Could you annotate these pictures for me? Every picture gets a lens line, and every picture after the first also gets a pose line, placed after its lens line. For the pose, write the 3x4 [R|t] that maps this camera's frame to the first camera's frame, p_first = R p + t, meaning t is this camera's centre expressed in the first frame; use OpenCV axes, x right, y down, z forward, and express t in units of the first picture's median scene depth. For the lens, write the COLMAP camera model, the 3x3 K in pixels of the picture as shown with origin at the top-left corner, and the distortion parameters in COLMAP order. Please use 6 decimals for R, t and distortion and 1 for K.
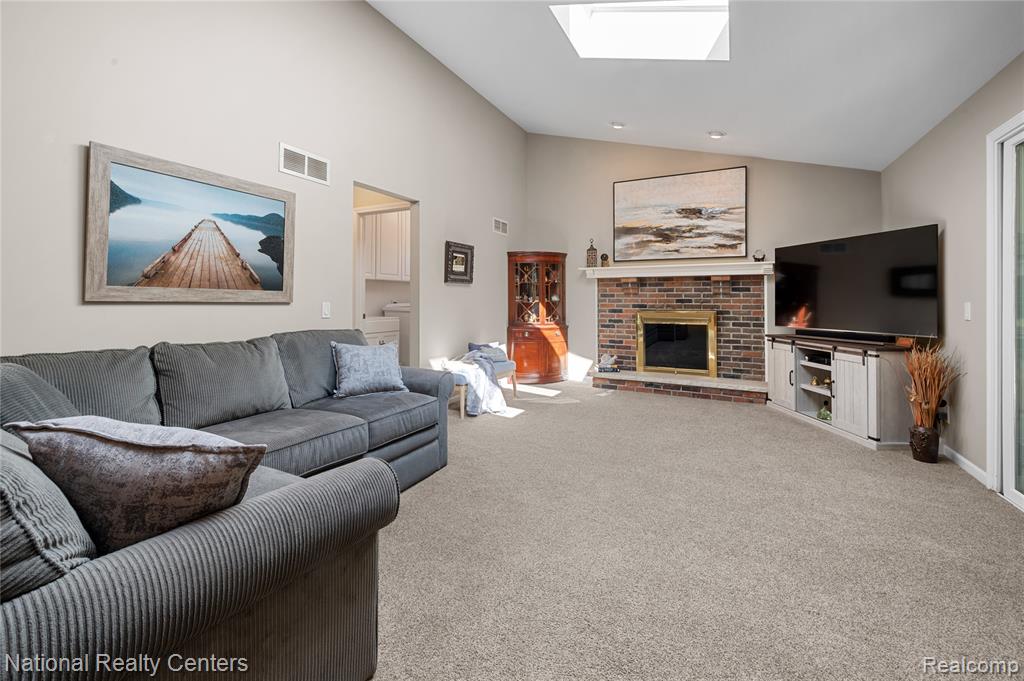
lens RADIAL K [[425.7, 0, 510.7], [0, 425.7, 294.2], [0, 0, 1]] dist [-0.000102, -0.000136]
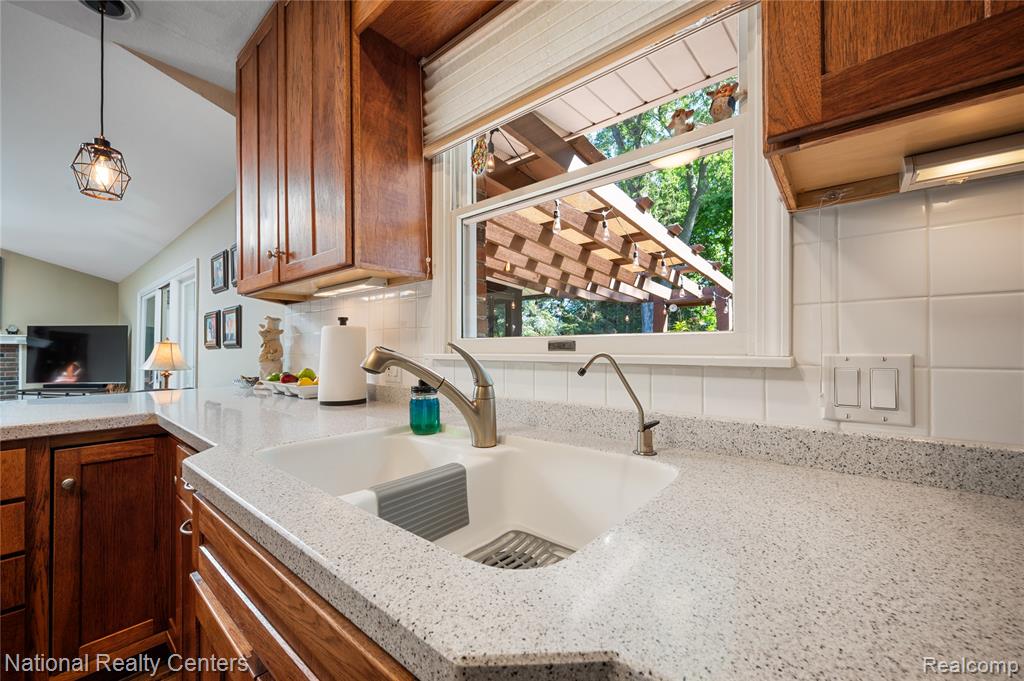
lens RADIAL K [[408.7, 0, 509.2], [0, 408.7, 347.3], [0, 0, 1]] dist [-0.000948, -0.000042]
pose [[0.221660, 0.002081, 0.975122, -0.274373], [-0.015038, 0.999886, 0.001285, -0.057064], [-0.975008, -0.014948, 0.221666, -0.702303]]
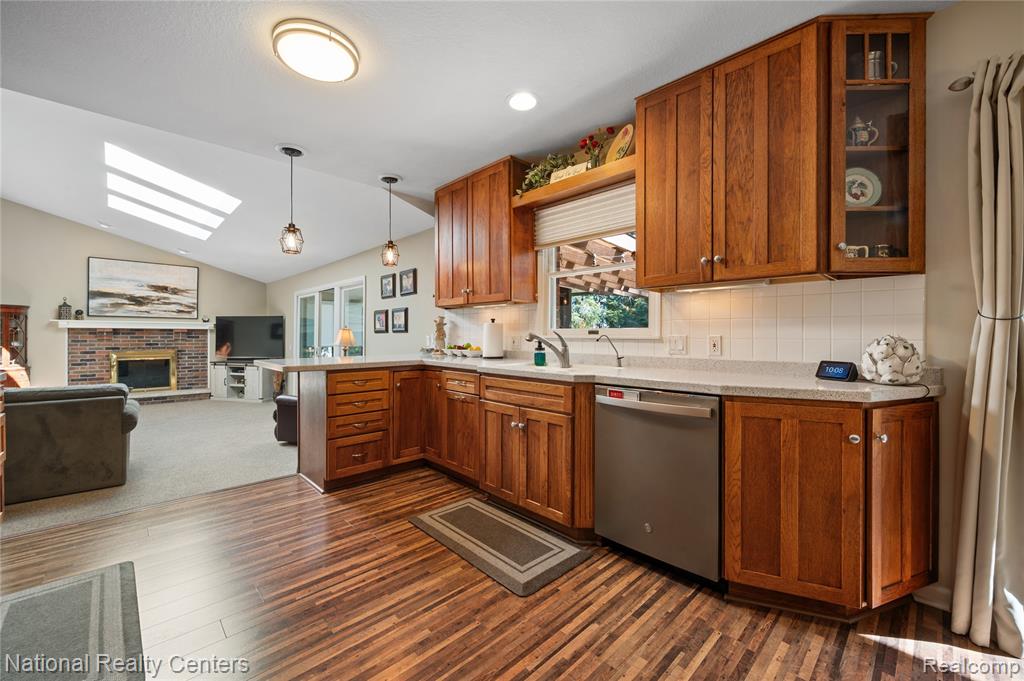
lens RADIAL K [[407.1, 0, 519.7], [0, 407.1, 335.0], [0, 0, 1]] dist [-0.000278, -0.000177]
pose [[0.302673, -0.002819, 0.953090, -0.625482], [-0.018001, 0.999800, 0.008674, -0.057415], [-0.952925, -0.019782, 0.302562, -0.754673]]
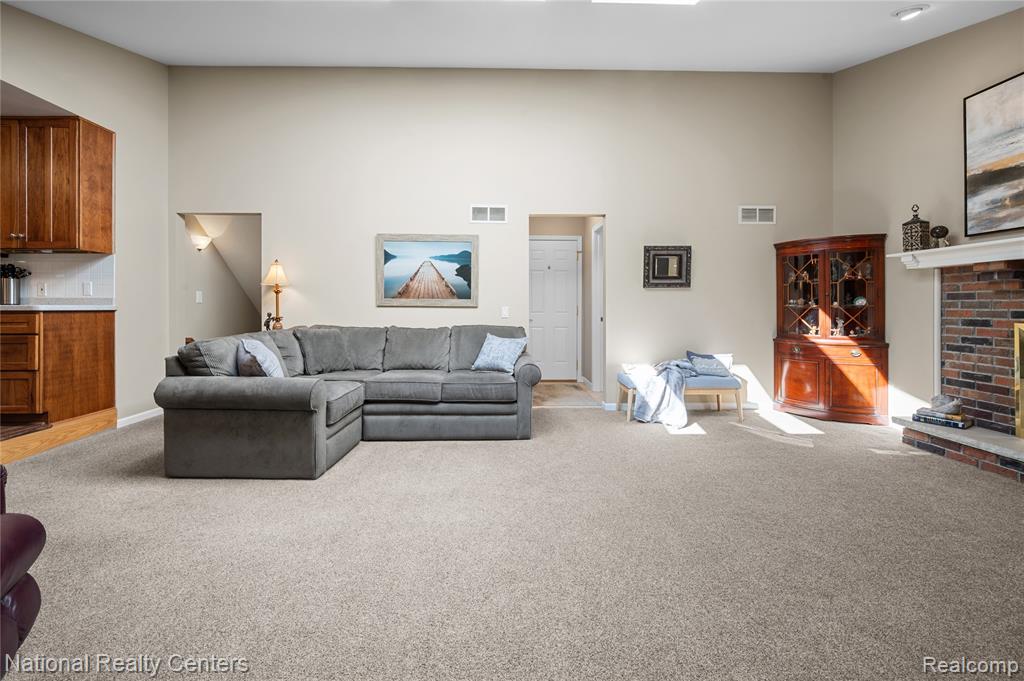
lens RADIAL K [[416.7, 0, 507.4], [0, 416.7, 307.8], [0, 0, 1]] dist [0.003208, 0.000261]
pose [[0.487436, 0.001392, -0.873158, 0.479395], [0.013094, 0.999875, 0.008904, 0.006518], [0.873061, -0.015774, 0.487357, 0.203665]]
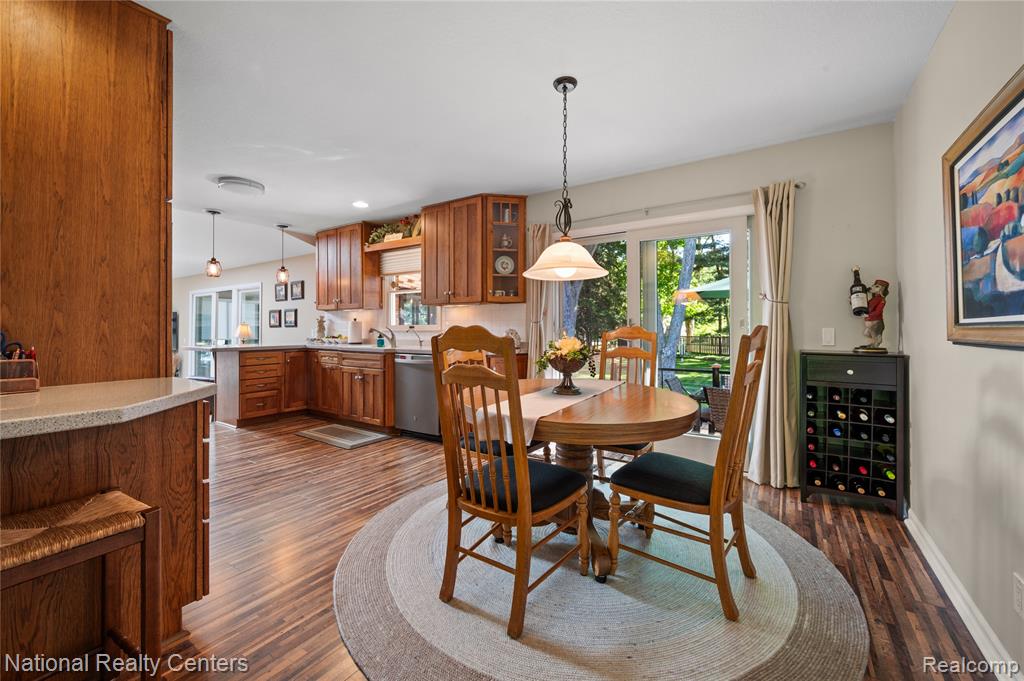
lens RADIAL K [[406.5, 0, 518.1], [0, 406.5, 327.2], [0, 0, 1]] dist [0.000566, -0.000019]
pose [[0.091980, 0.001393, 0.995760, -1.004317], [-0.018303, 0.999832, 0.000292, -0.062871], [-0.995593, -0.018252, 0.091990, -1.024528]]
